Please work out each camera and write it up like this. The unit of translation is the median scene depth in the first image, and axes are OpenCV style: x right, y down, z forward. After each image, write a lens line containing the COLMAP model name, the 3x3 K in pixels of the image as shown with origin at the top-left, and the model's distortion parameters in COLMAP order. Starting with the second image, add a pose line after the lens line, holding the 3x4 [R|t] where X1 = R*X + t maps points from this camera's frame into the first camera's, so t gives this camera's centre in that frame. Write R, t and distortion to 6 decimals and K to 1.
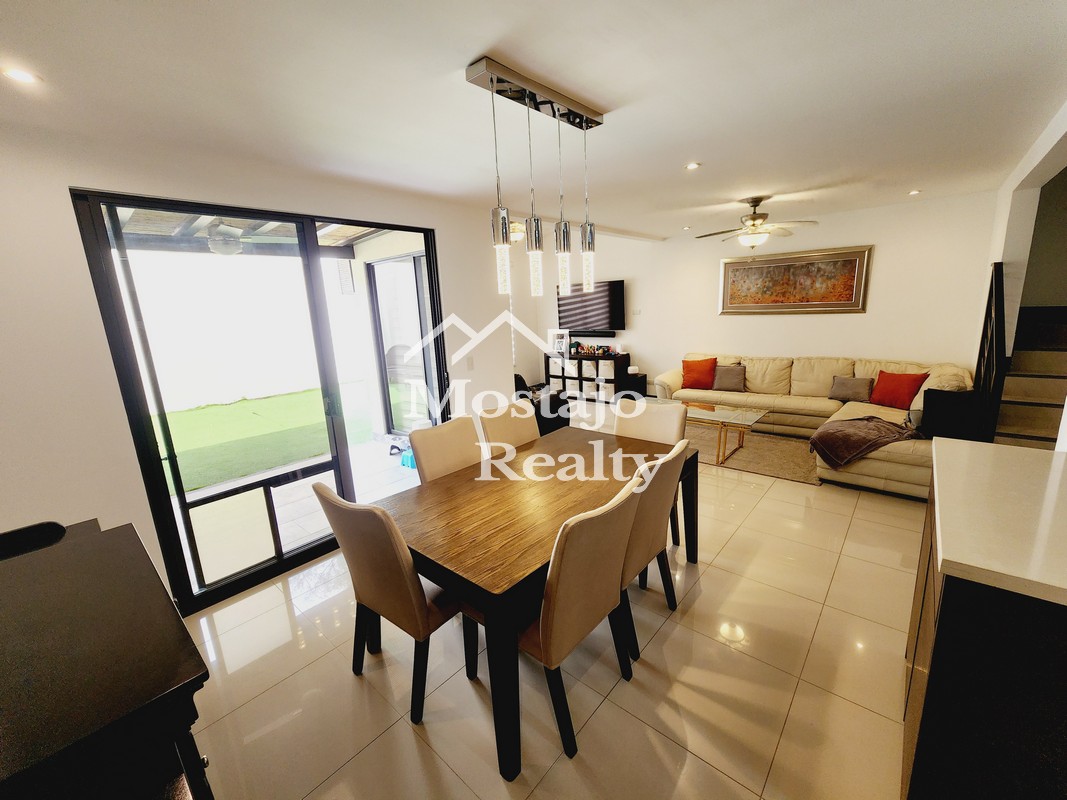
lens RADIAL K [[435.6, 0, 535.4], [0, 435.6, 397.1], [0, 0, 1]] dist [-0.000890, -0.001229]
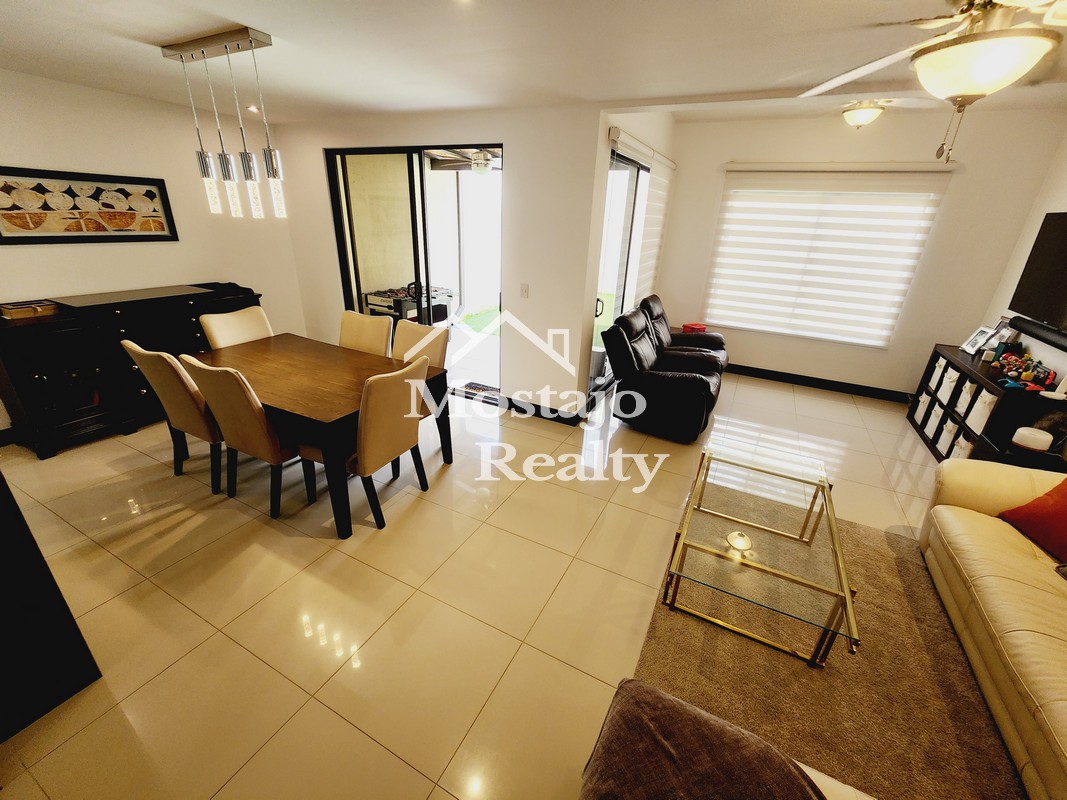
lens RADIAL K [[435.6, 0, 538.6], [0, 435.6, 401.9], [0, 0, 1]] dist [-0.000890, -0.001229]
pose [[0.242079, 0.432361, -0.868598, 0.586903], [-0.250628, 0.892708, 0.374512, -0.168497], [0.937328, 0.127033, 0.324468, 0.540762]]
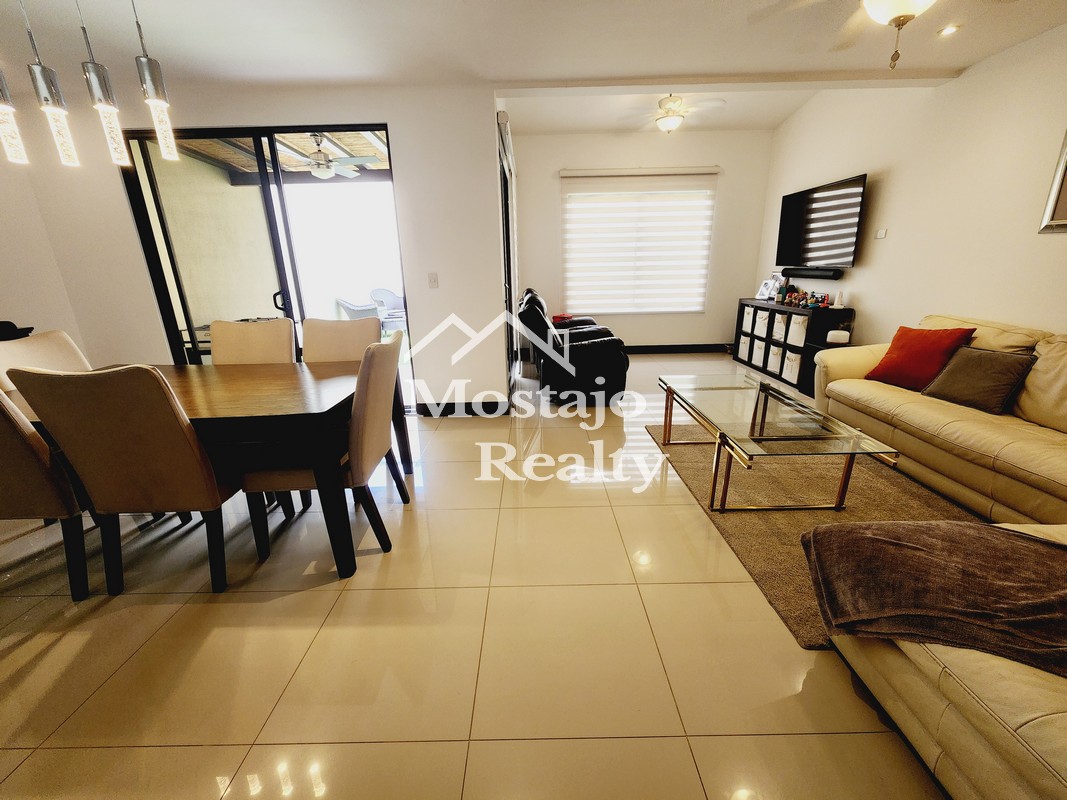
lens RADIAL K [[435.6, 0, 534.1], [0, 435.6, 400.1], [0, 0, 1]] dist [-0.000890, -0.001229]
pose [[0.660694, 0.249167, -0.708095, 0.502168], [-0.157881, 0.968328, 0.193426, -0.036937], [0.733864, -0.016000, 0.679108, 0.390335]]
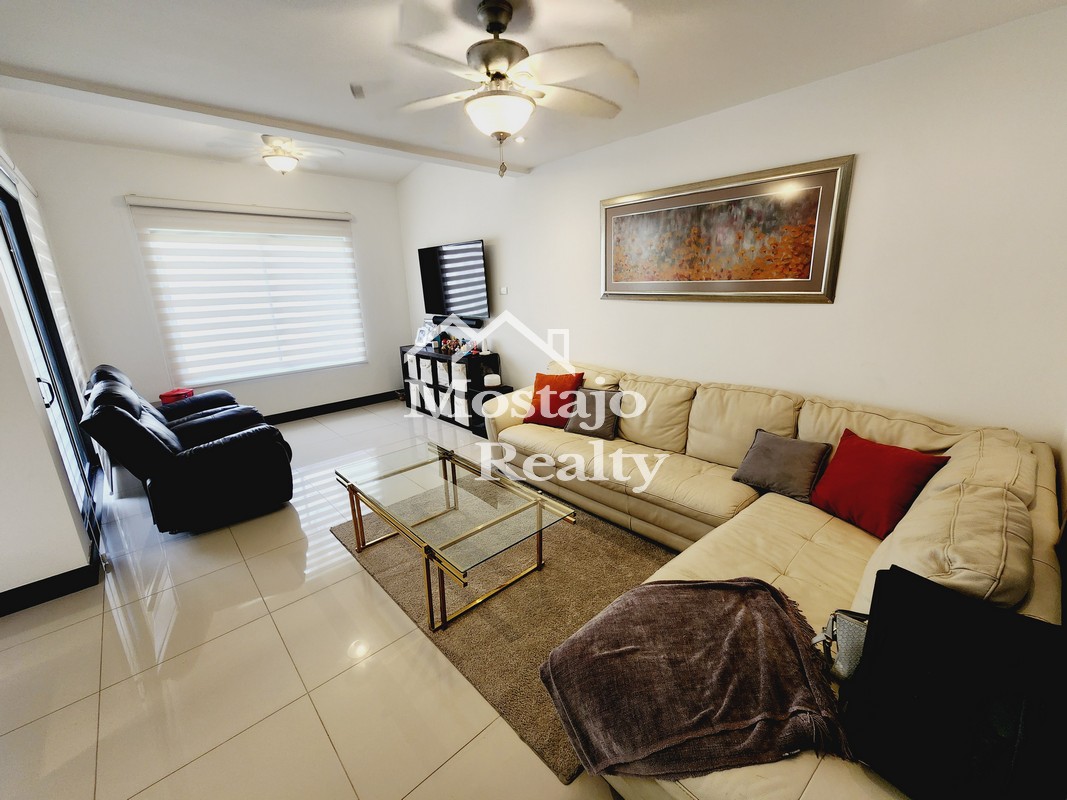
lens RADIAL K [[435.6, 0, 537.7], [0, 435.6, 398.0], [0, 0, 1]] dist [-0.000890, -0.001229]
pose [[0.994788, 0.040816, -0.093434, 0.456515], [-0.035240, 0.997541, 0.060579, -0.100539], [0.095677, -0.056971, 0.993781, 0.457242]]
